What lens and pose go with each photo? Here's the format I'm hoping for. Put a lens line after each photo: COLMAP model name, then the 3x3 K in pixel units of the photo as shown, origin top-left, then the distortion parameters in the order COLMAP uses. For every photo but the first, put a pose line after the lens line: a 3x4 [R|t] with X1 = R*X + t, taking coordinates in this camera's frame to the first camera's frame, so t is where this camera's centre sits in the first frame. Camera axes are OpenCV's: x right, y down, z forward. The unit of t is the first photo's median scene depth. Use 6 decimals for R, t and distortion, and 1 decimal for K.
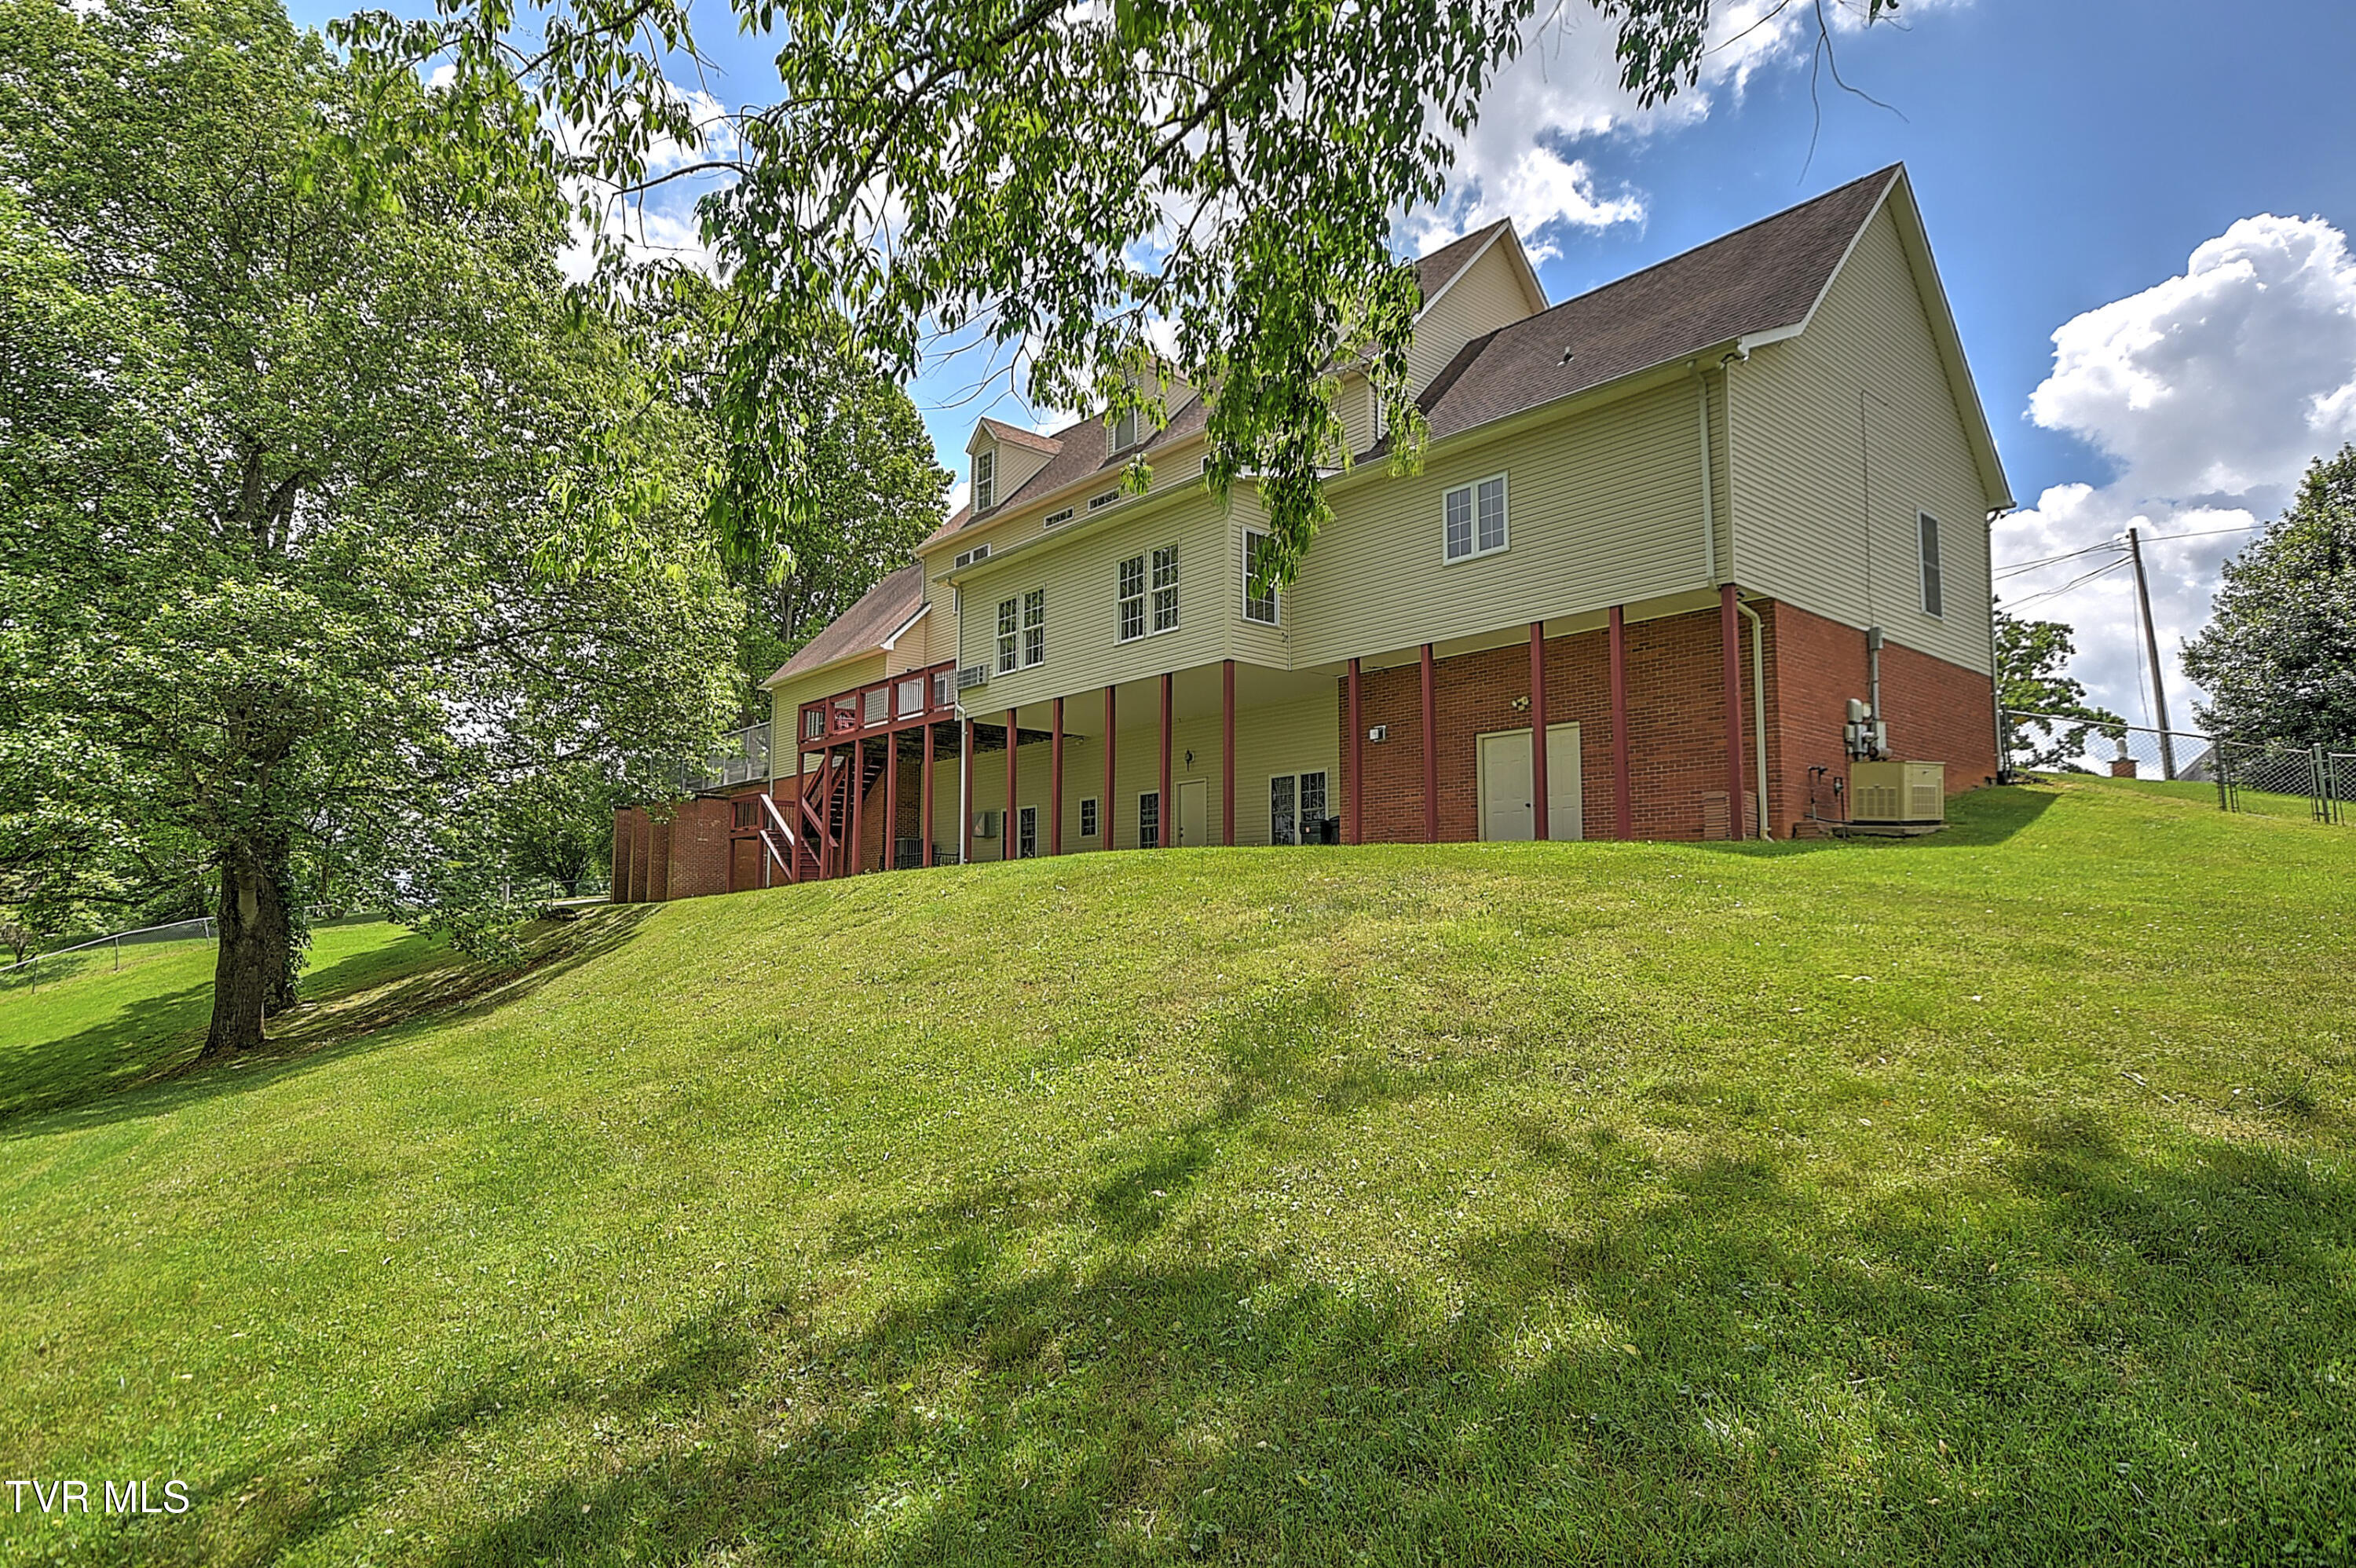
lens RADIAL K [[1324.1, 0, 1167.9], [0, 1324.1, 782.0], [0, 0, 1]] dist [0.027514, 0.006301]
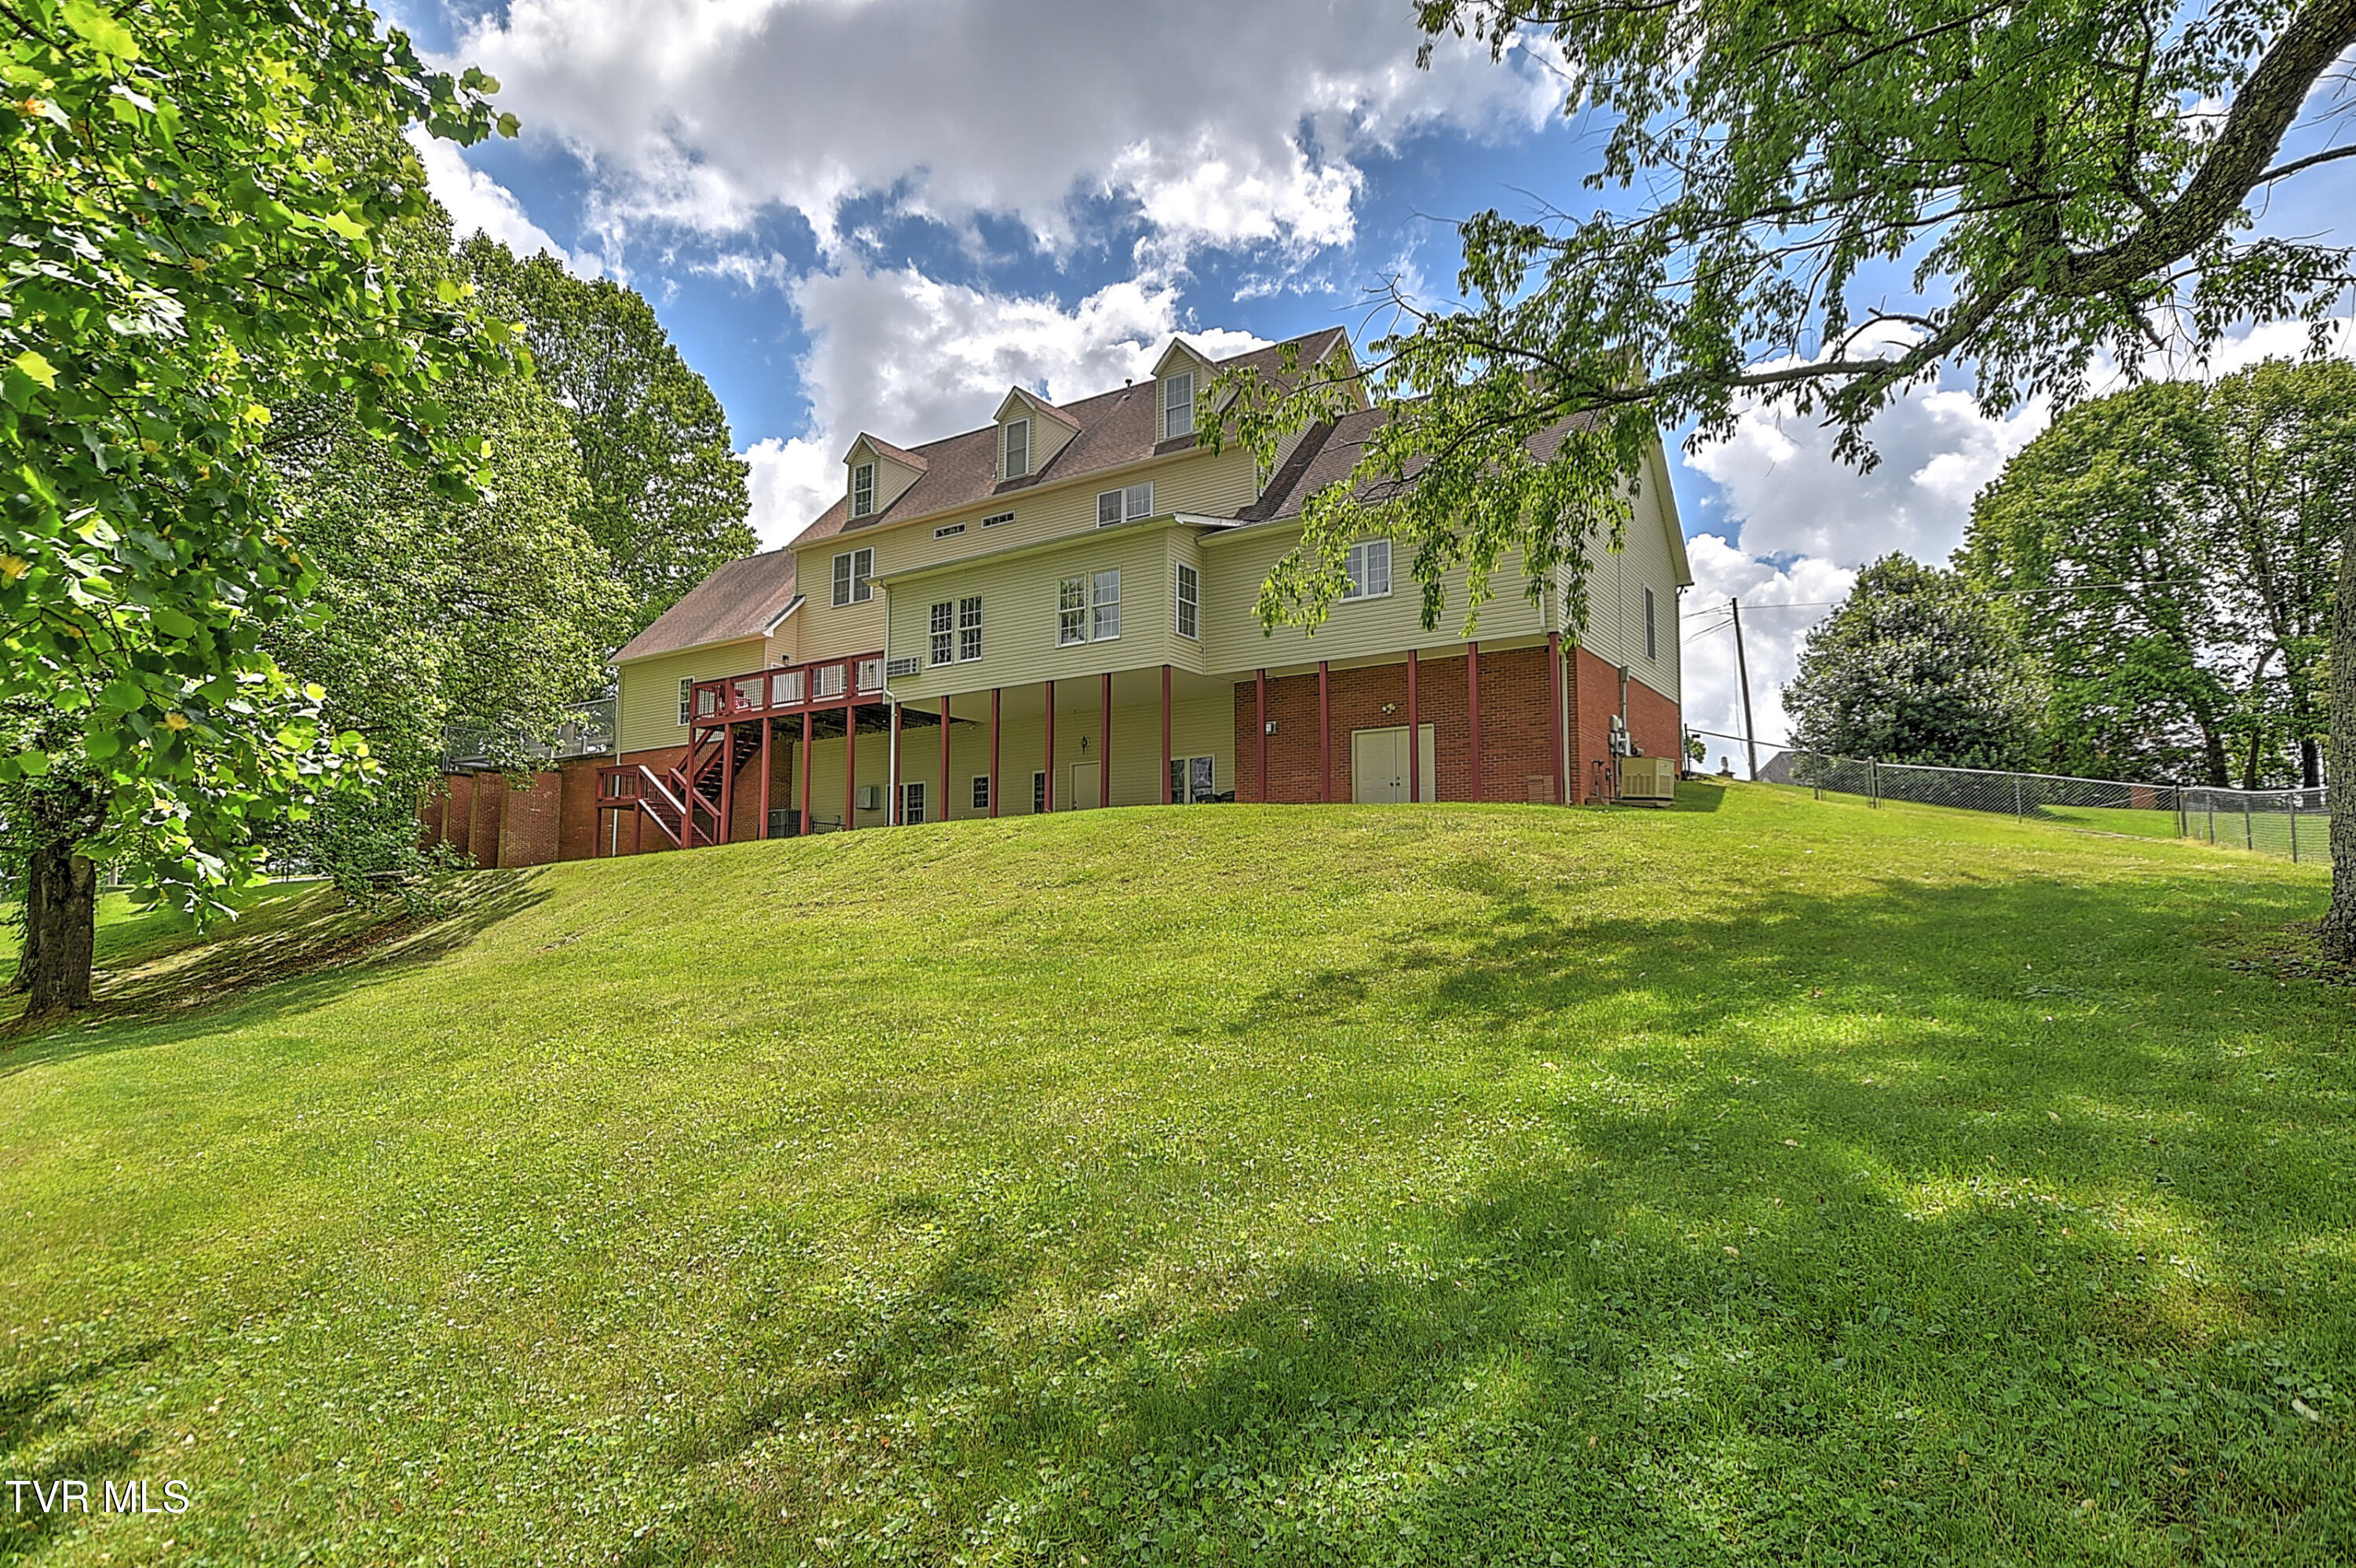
lens RADIAL K [[1324.1, 0, 1174.4], [0, 1324.1, 790.4], [0, 0, 1]] dist [0.027514, 0.006301]
pose [[0.965560, 0.026088, 0.258868, -0.228146], [-0.027195, 0.999630, 0.000696, 0.022671], [-0.258754, -0.007712, 0.965912, -0.192426]]
